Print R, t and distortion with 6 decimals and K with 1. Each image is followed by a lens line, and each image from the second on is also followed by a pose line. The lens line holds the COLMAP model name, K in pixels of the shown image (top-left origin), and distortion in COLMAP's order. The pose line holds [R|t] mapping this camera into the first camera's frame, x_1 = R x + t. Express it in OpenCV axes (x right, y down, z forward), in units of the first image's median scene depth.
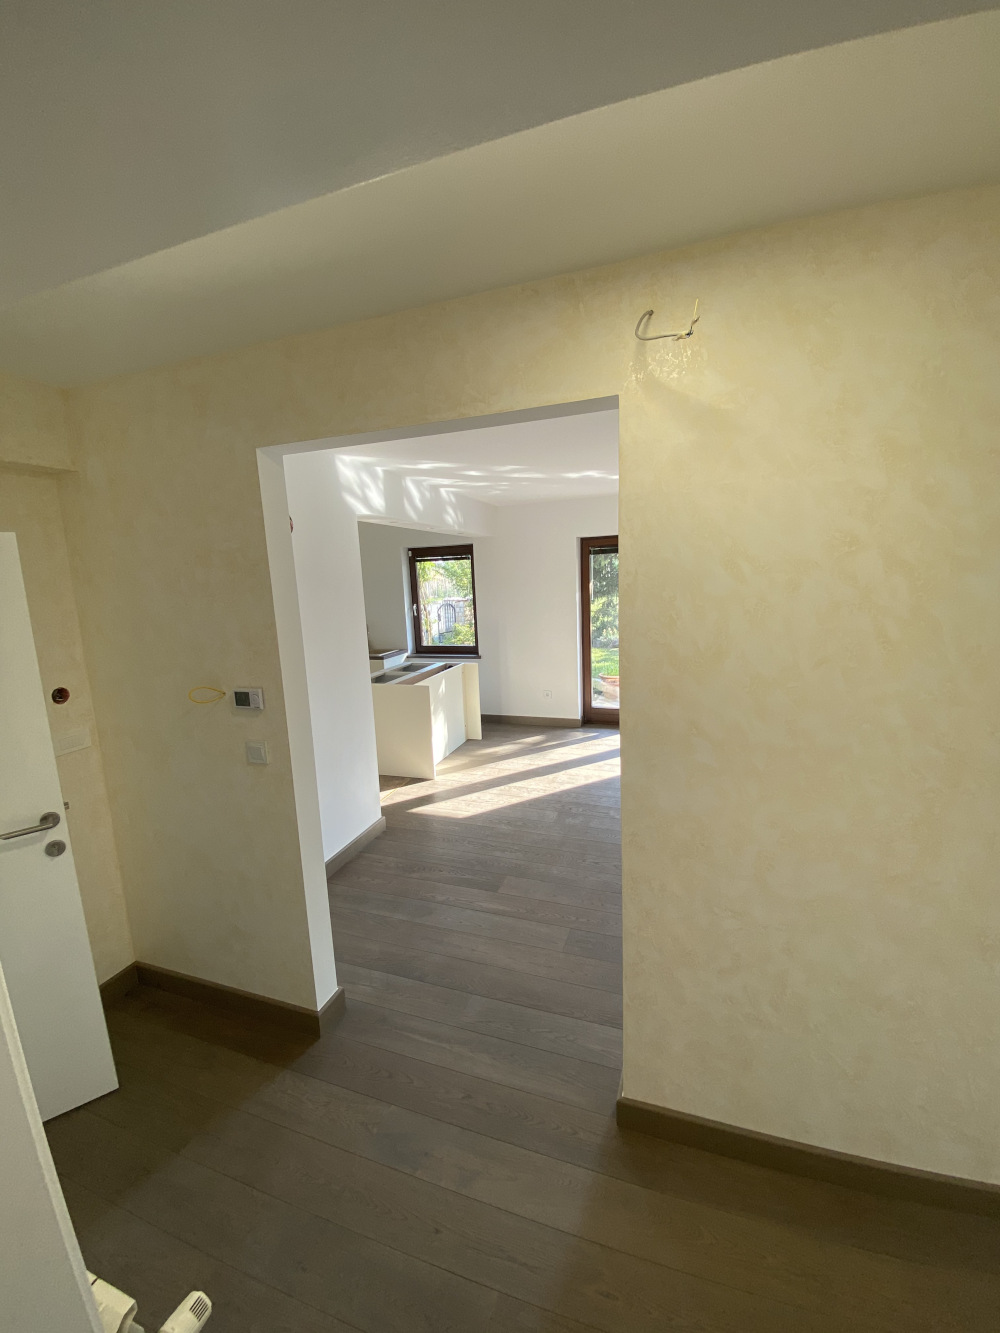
lens RADIAL K [[522.3, 0, 503.3], [0, 522.3, 670.3], [0, 0, 1]] dist [-0.000233, -0.013570]
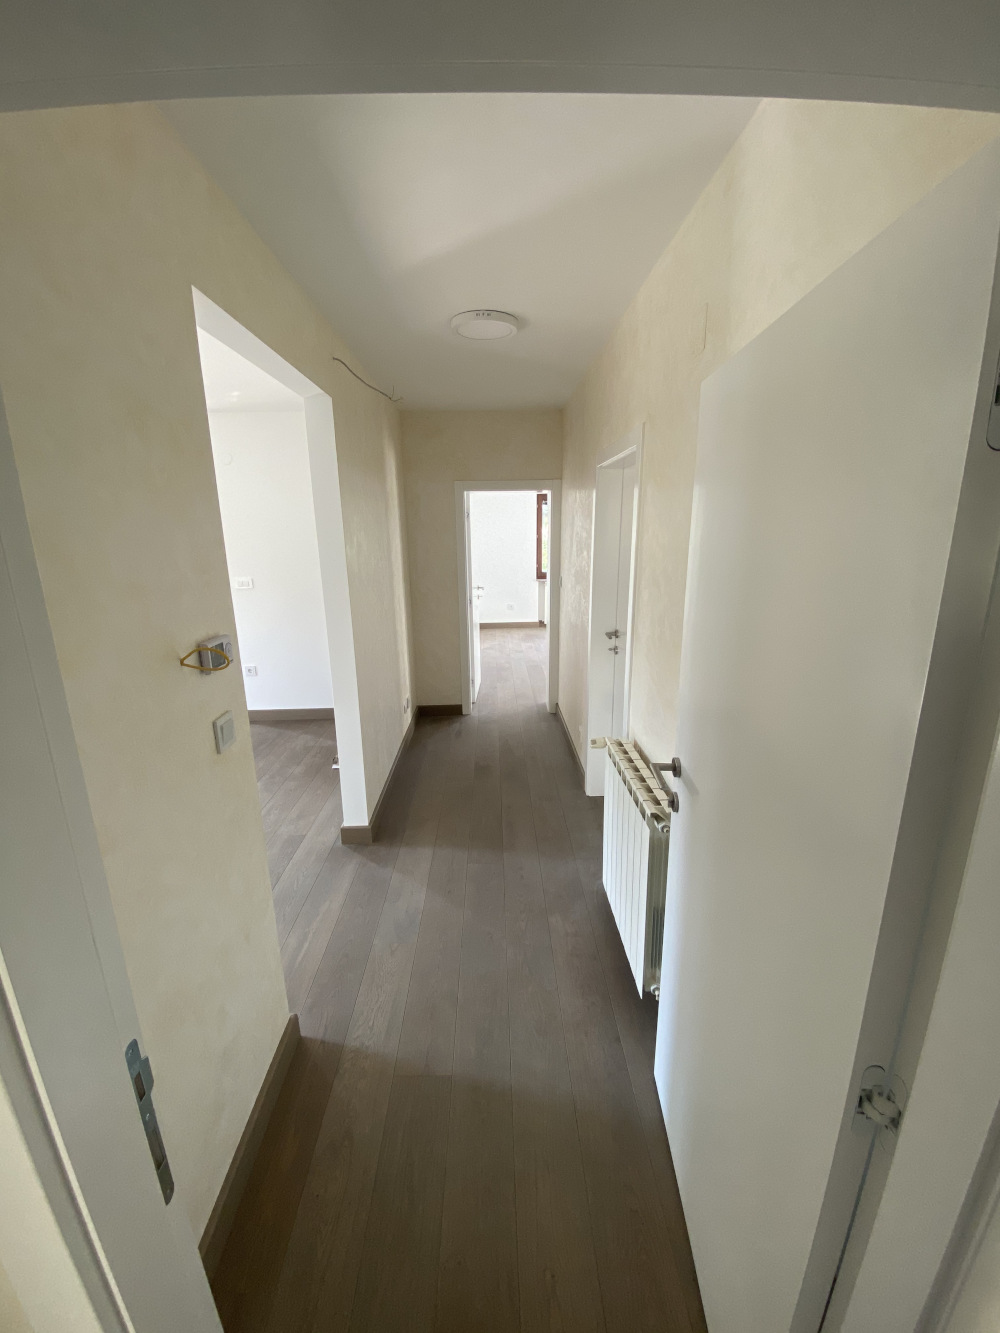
lens RADIAL K [[538.3, 0, 499.1], [0, 538.3, 662.2], [0, 0, 1]] dist [0.012058, -0.015270]
pose [[-0.327682, -0.205380, 0.922195, -1.353865], [0.169799, 0.947391, 0.271326, -0.071509], [-0.929405, 0.245497, -0.275569, 0.926807]]
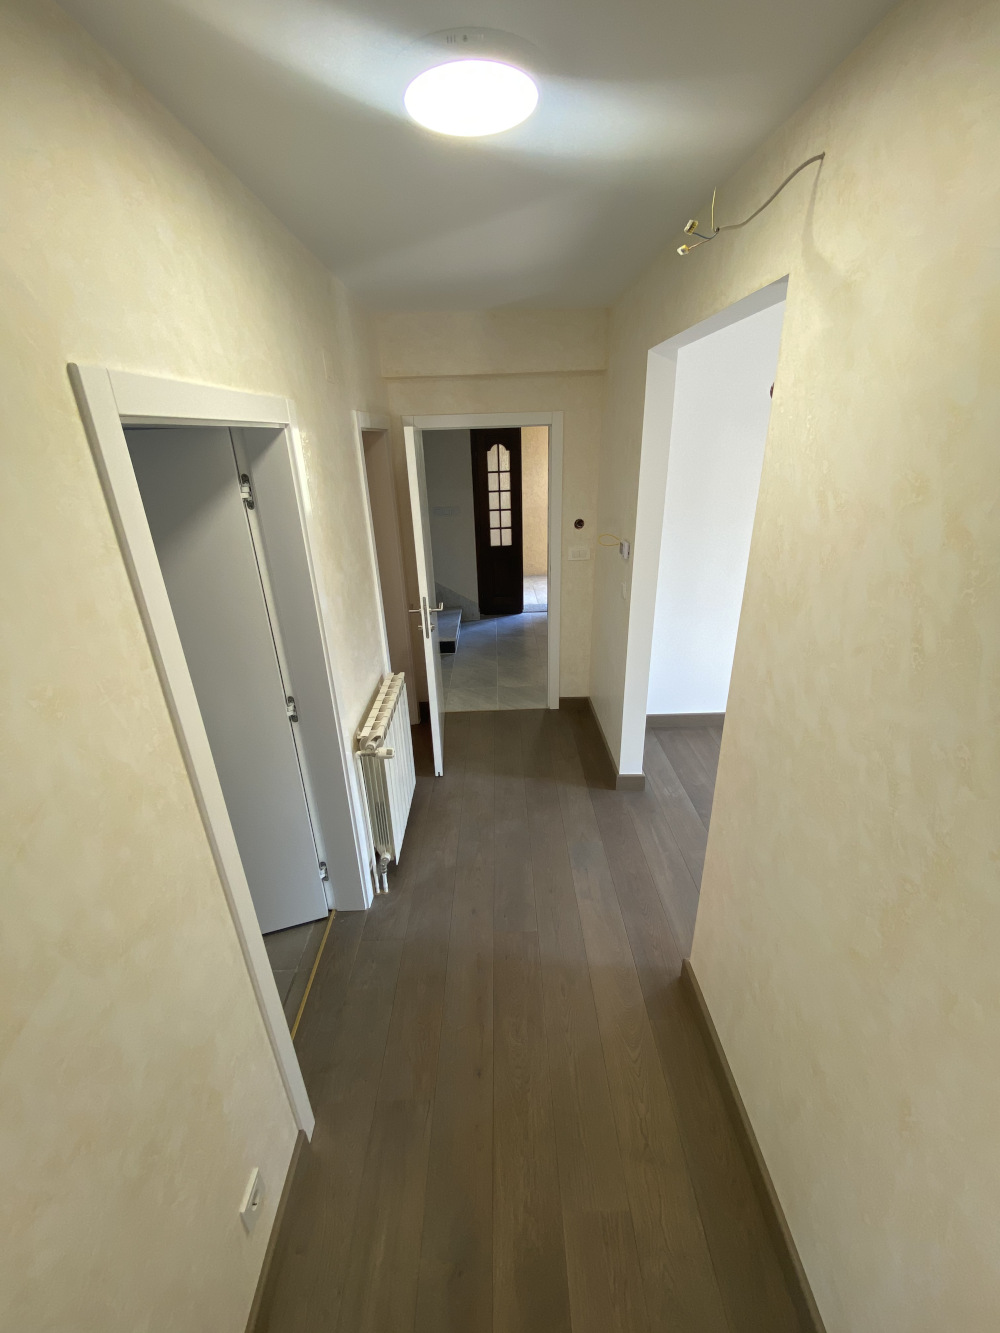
lens RADIAL K [[538.3, 0, 499.1], [0, 538.3, 662.2], [0, 0, 1]] dist [0.012058, -0.015270]
pose [[0.321531, 0.385134, -0.865037, 0.842175], [-0.124721, 0.922814, 0.364500, -0.161886], [0.938649, -0.009310, 0.344747, 0.197836]]
